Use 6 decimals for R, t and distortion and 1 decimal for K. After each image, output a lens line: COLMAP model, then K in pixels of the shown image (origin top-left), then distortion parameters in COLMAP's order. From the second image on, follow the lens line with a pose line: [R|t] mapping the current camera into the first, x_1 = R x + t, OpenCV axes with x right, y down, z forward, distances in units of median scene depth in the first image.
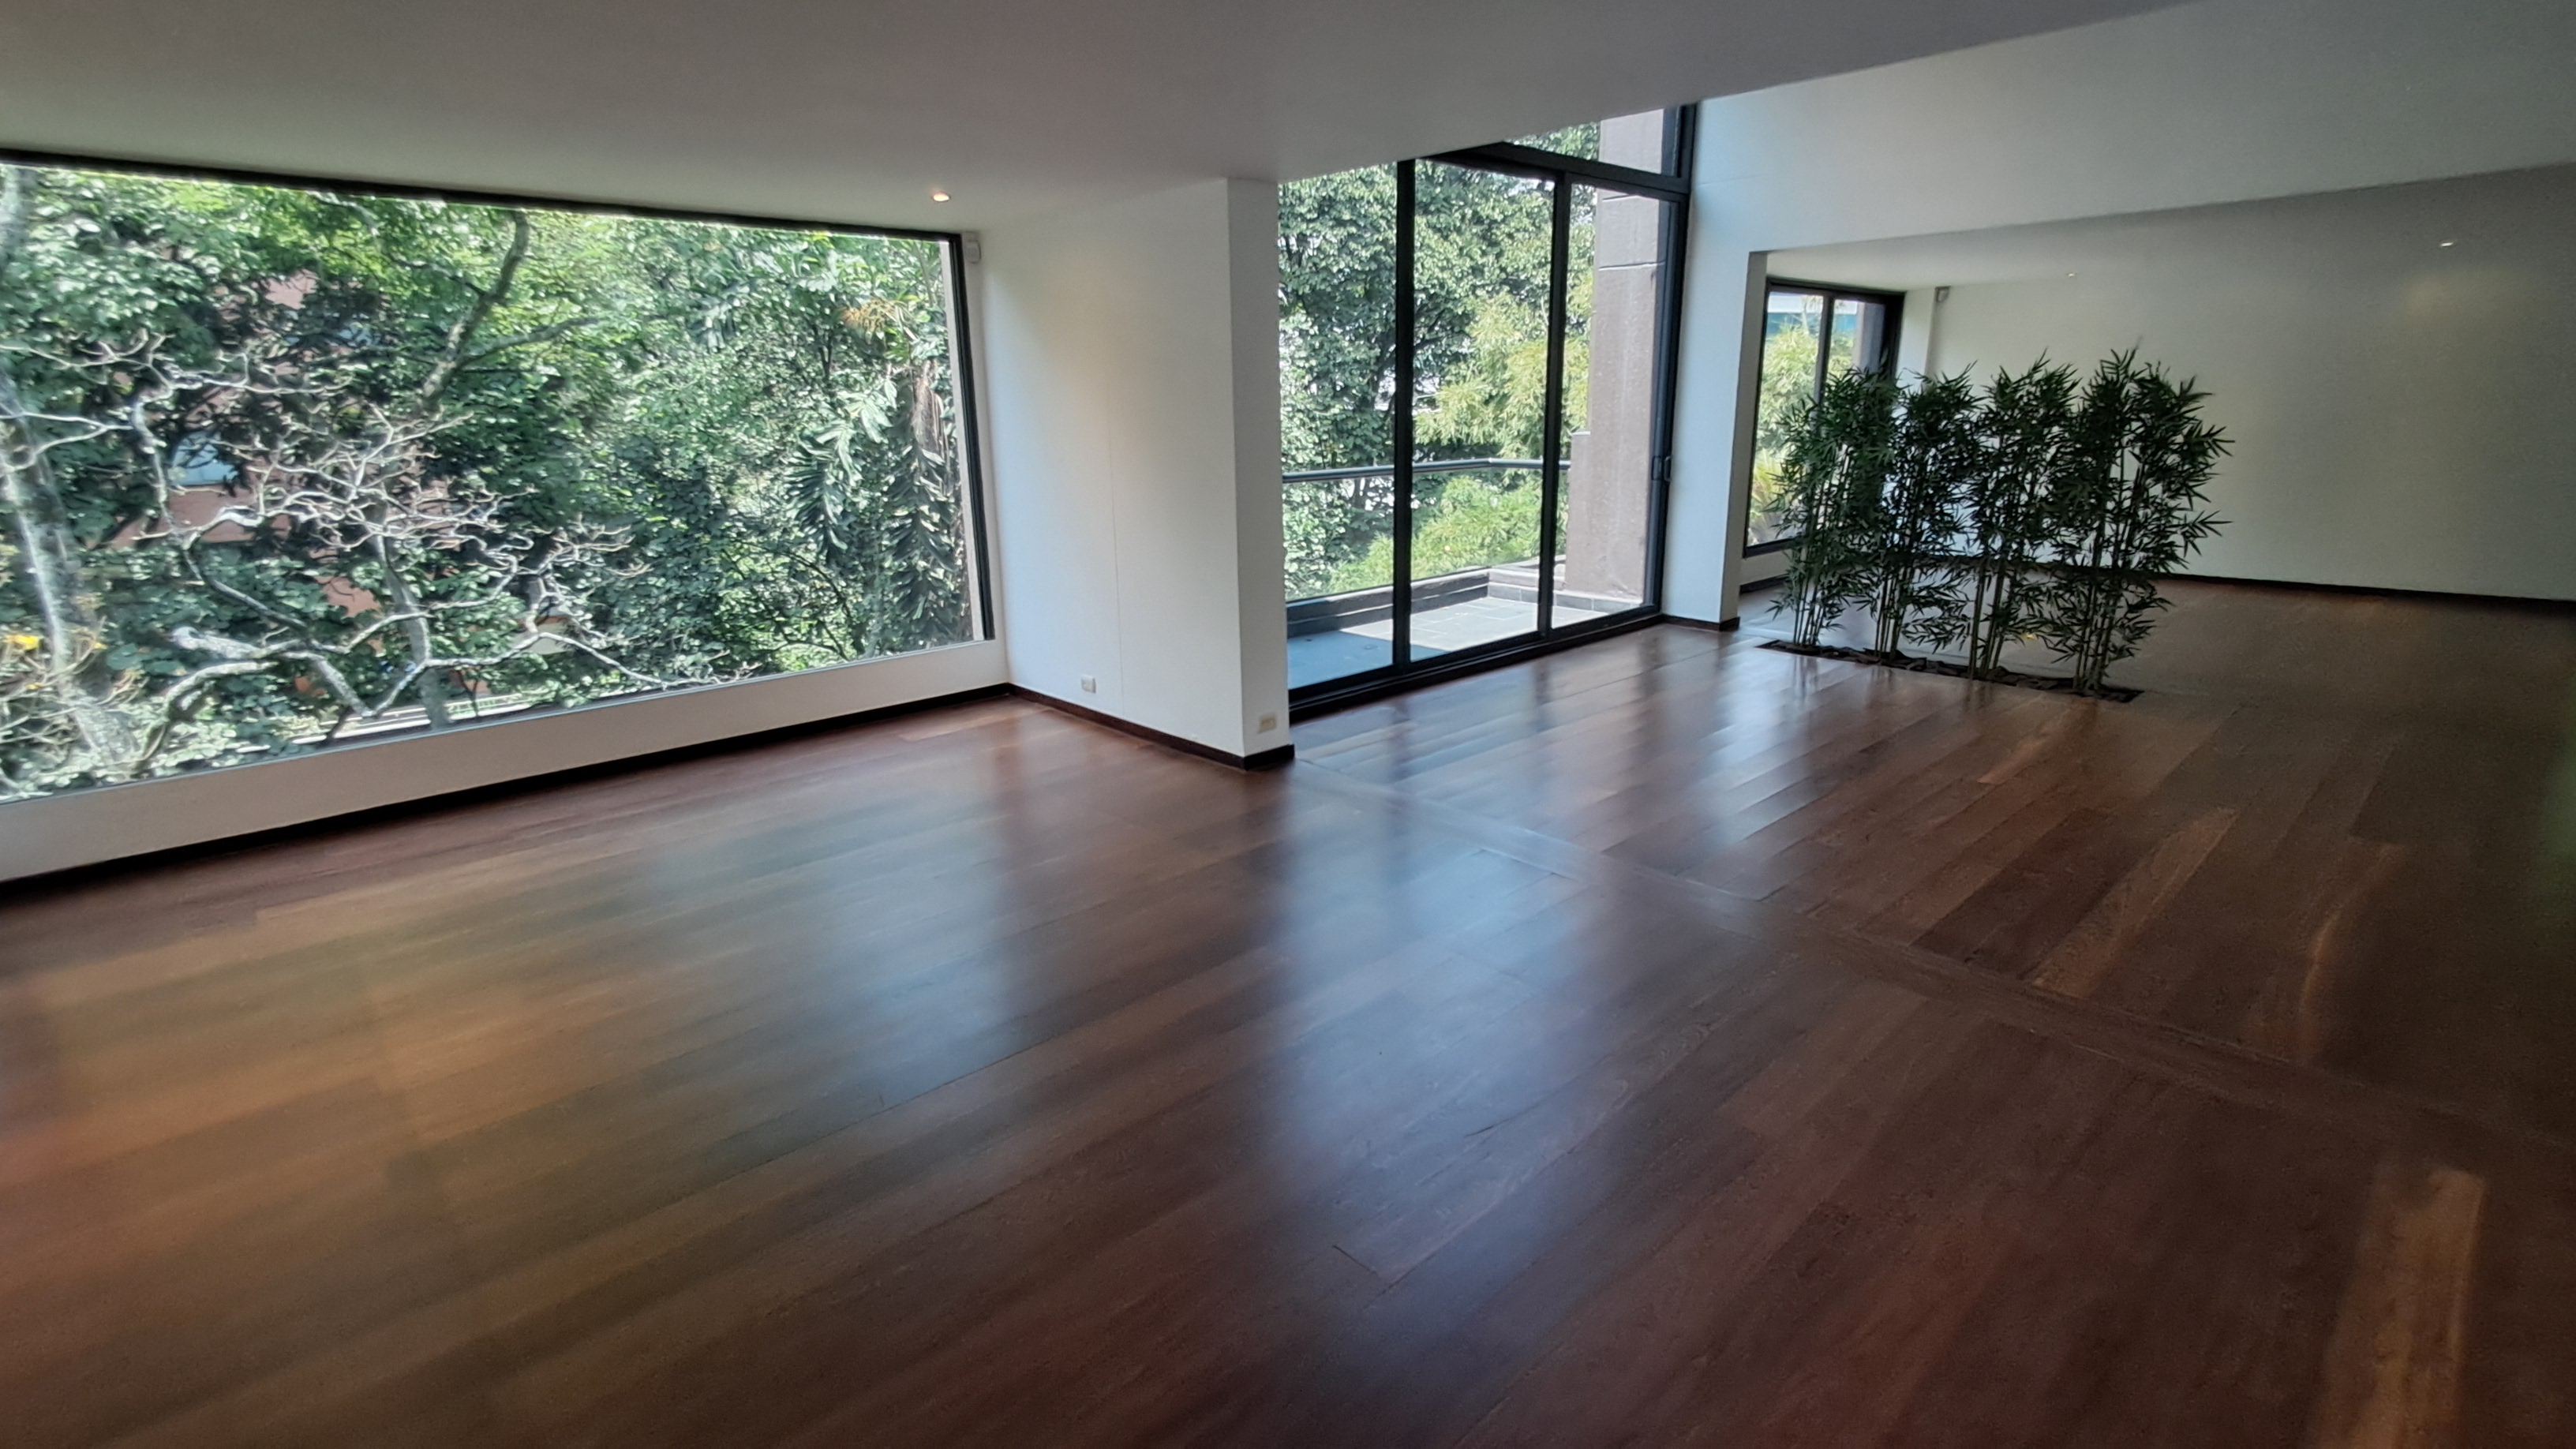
lens RADIAL K [[1175.2, 0, 1288.0], [0, 1175.2, 724.5], [0, 0, 1]] dist [-0.005005, 0.015649]
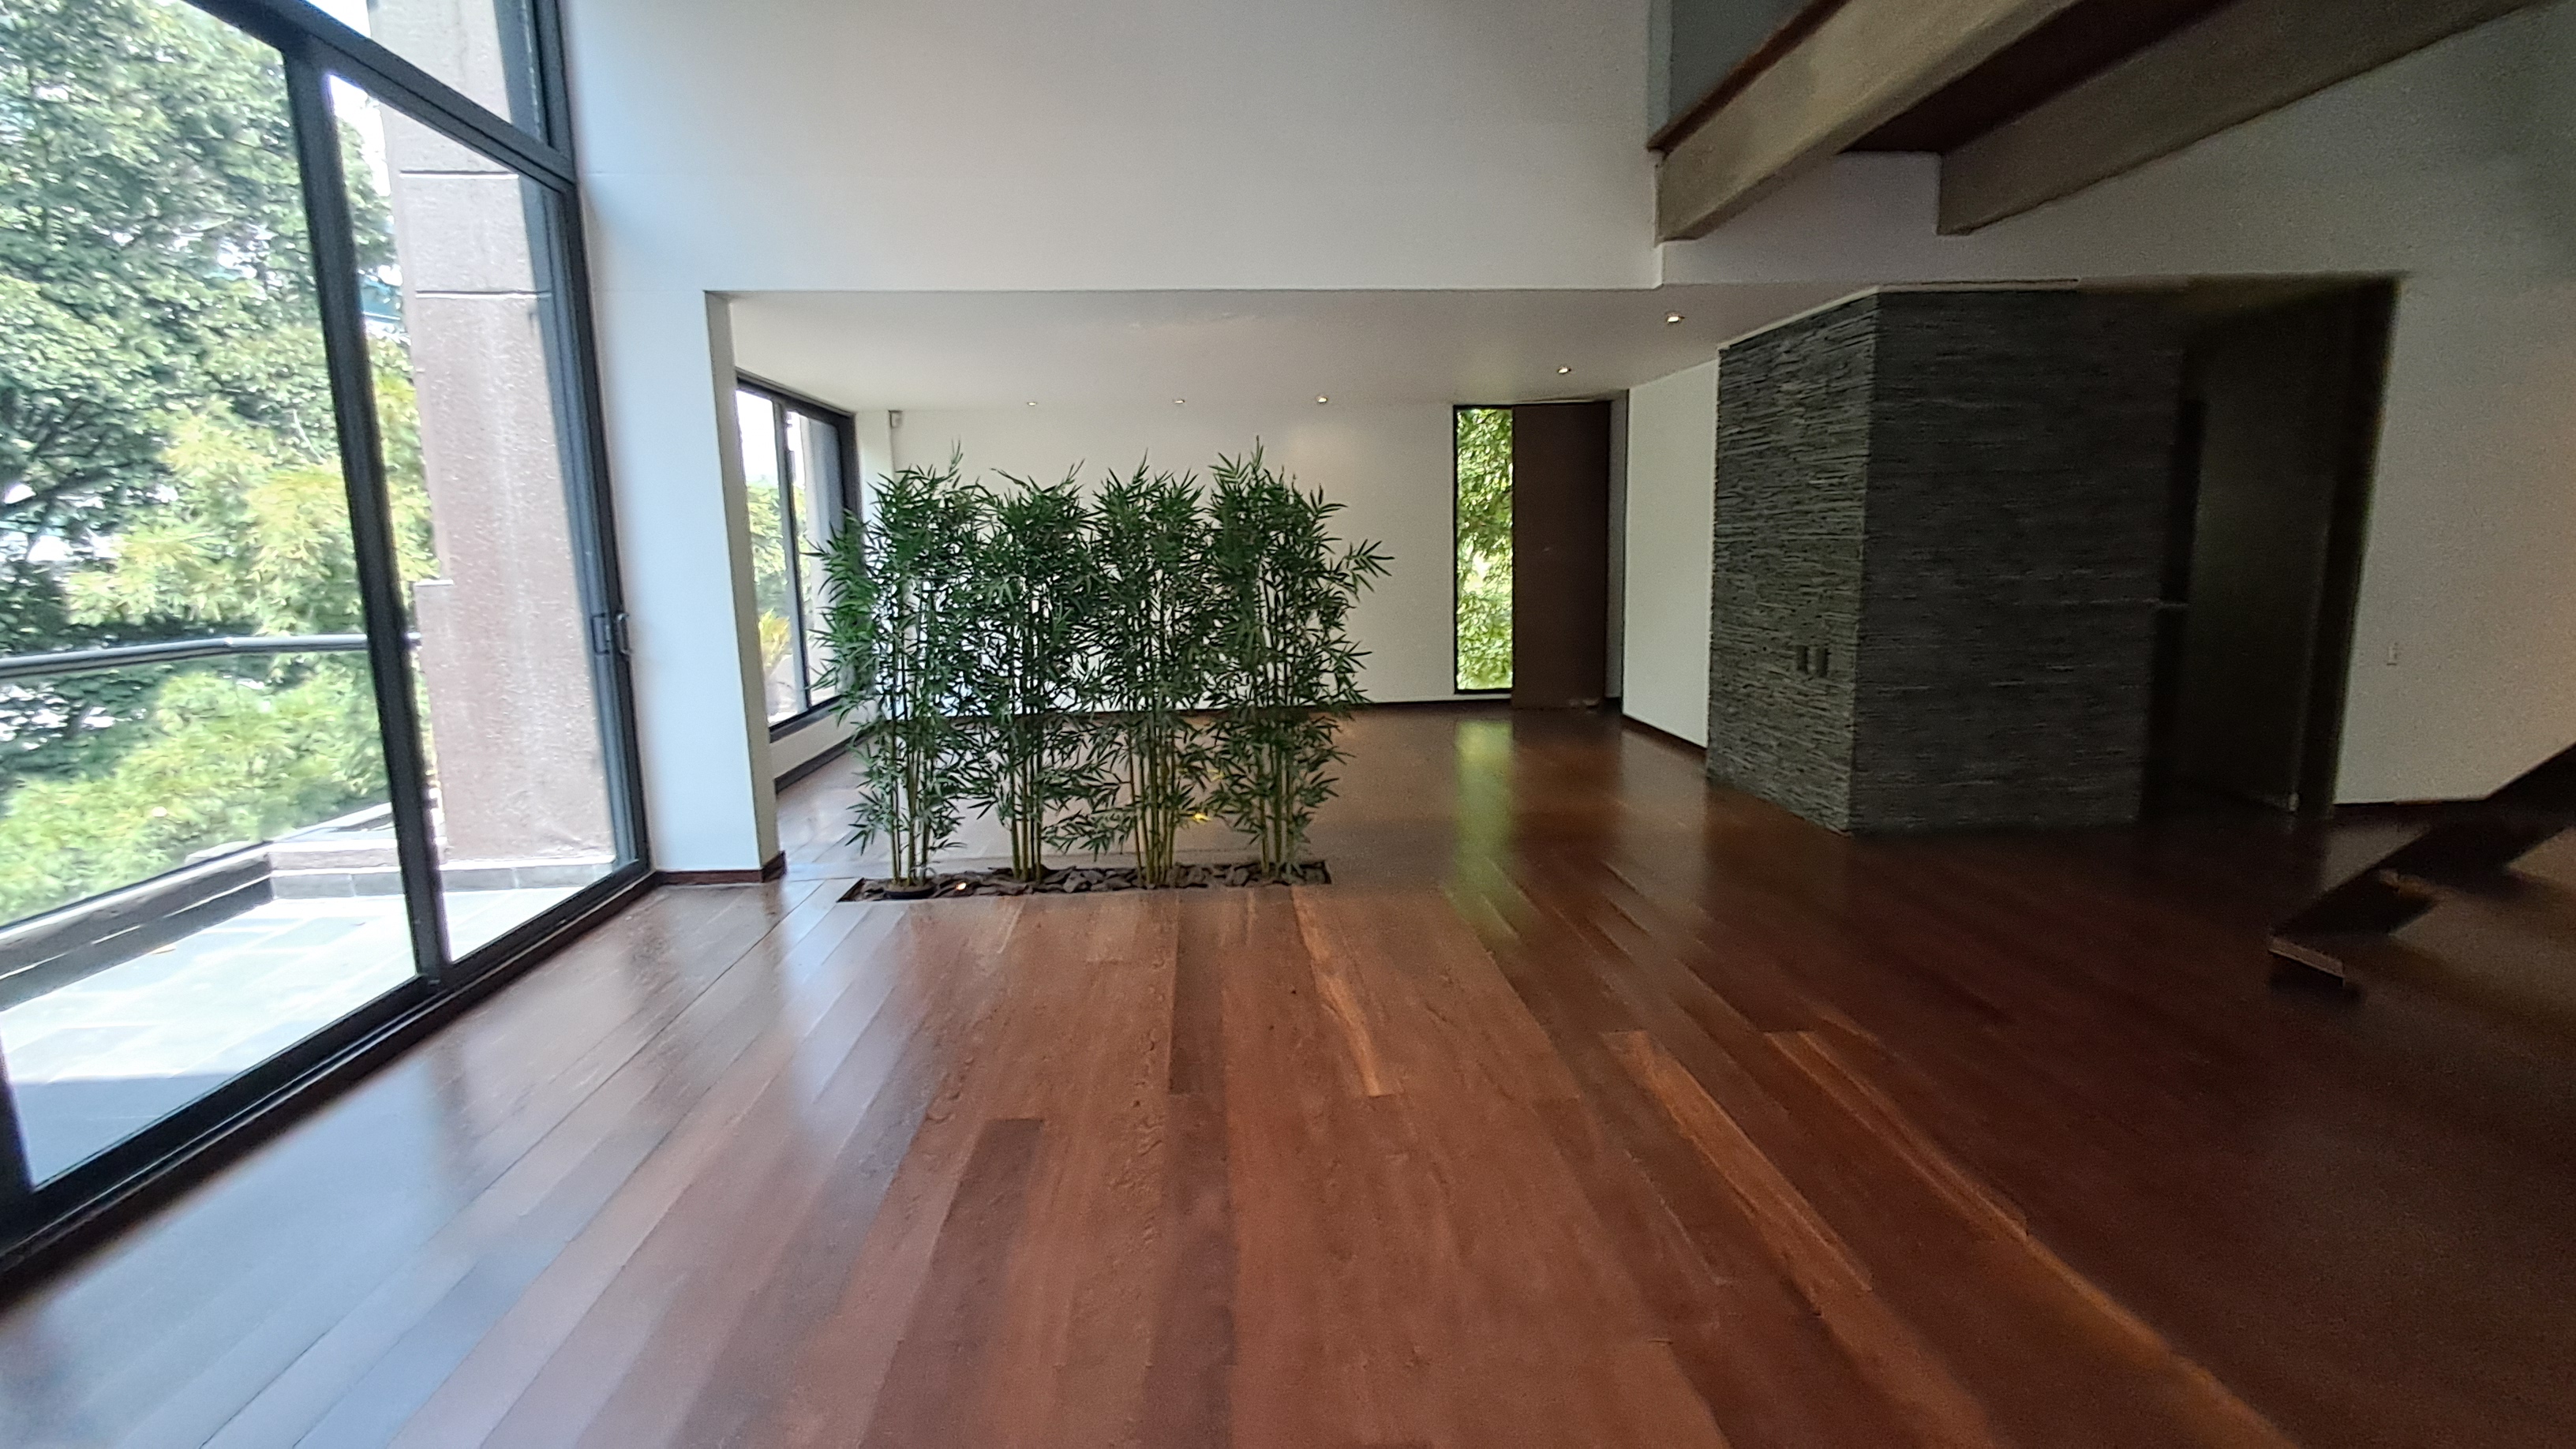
lens RADIAL K [[1156.5, 0, 1288.0], [0, 1156.5, 724.5], [0, 0, 1]] dist [-0.003487, 0.000005]
pose [[0.621131, -0.120007, 0.774464, 0.070896], [0.221587, 0.974776, -0.026670, -0.077910], [-0.751728, 0.188176, 0.632056, 0.363958]]
